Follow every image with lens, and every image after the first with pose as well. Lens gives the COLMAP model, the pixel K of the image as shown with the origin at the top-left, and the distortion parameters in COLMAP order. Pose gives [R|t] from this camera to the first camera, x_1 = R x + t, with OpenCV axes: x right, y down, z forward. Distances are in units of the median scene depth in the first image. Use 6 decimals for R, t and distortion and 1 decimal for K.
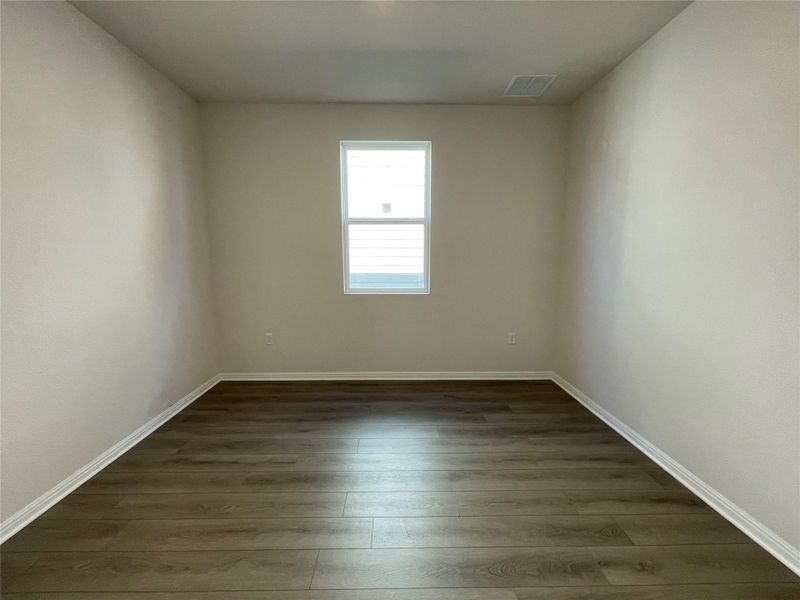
lens RADIAL K [[327.1, 0, 397.7], [0, 327.1, 297.3], [0, 0, 1]] dist [-0.001501, -0.000198]
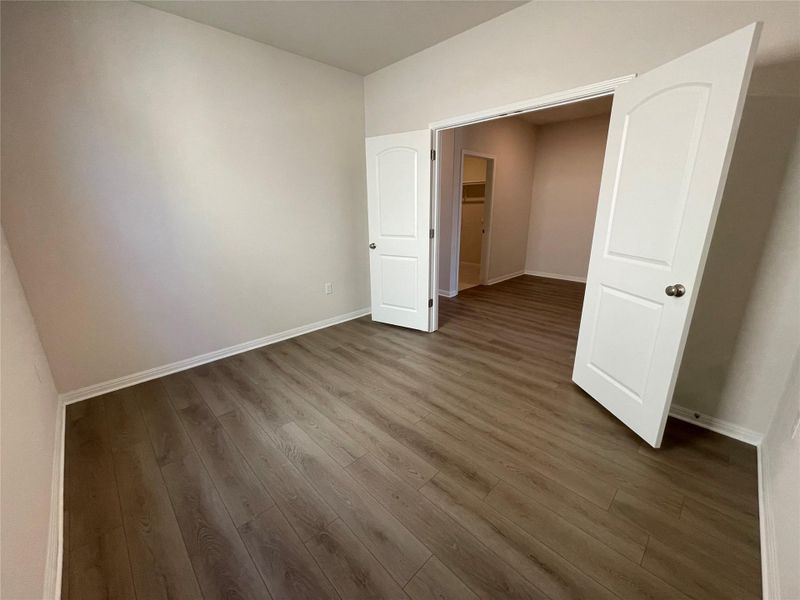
lens RADIAL K [[327.1, 0, 397.7], [0, 327.1, 297.3], [0, 0, 1]] dist [-0.001501, -0.000198]
pose [[-0.684608, -0.186735, 0.704587, -0.741237], [0.110672, 0.928793, 0.353689, -0.206274], [-0.720461, 0.320116, -0.615192, 1.410571]]
